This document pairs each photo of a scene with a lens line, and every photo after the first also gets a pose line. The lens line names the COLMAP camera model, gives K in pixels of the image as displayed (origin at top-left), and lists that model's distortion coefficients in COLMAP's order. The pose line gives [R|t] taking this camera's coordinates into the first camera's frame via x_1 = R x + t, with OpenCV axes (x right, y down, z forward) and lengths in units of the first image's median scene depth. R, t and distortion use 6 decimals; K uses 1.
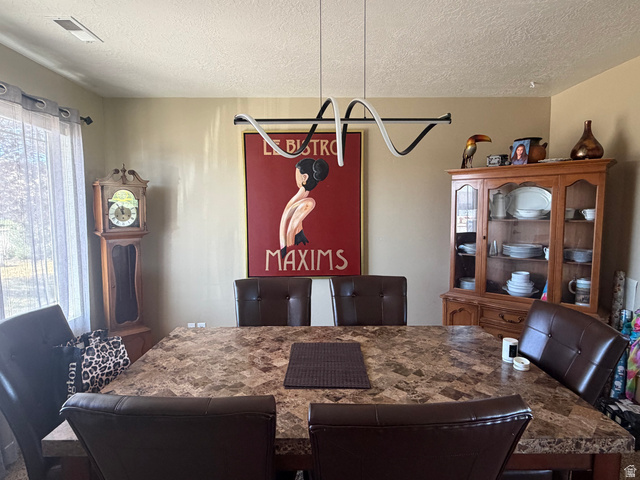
lens RADIAL K [[368.1, 0, 320.0], [0, 368.1, 240.0], [0, 0, 1]] dist [0.001053, -0.000447]
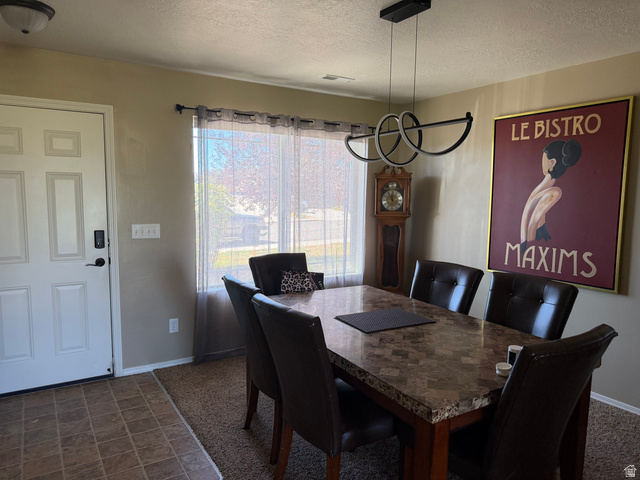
lens RADIAL K [[453.7, 0, 320.0], [0, 453.7, 240.0], [0, 0, 1]] dist [0.101278, -0.116829]
pose [[0.517307, 0.101902, -0.849711, 0.610955], [-0.088739, 0.993921, 0.065171, -0.013726], [0.851187, 0.041689, 0.523205, -0.016844]]
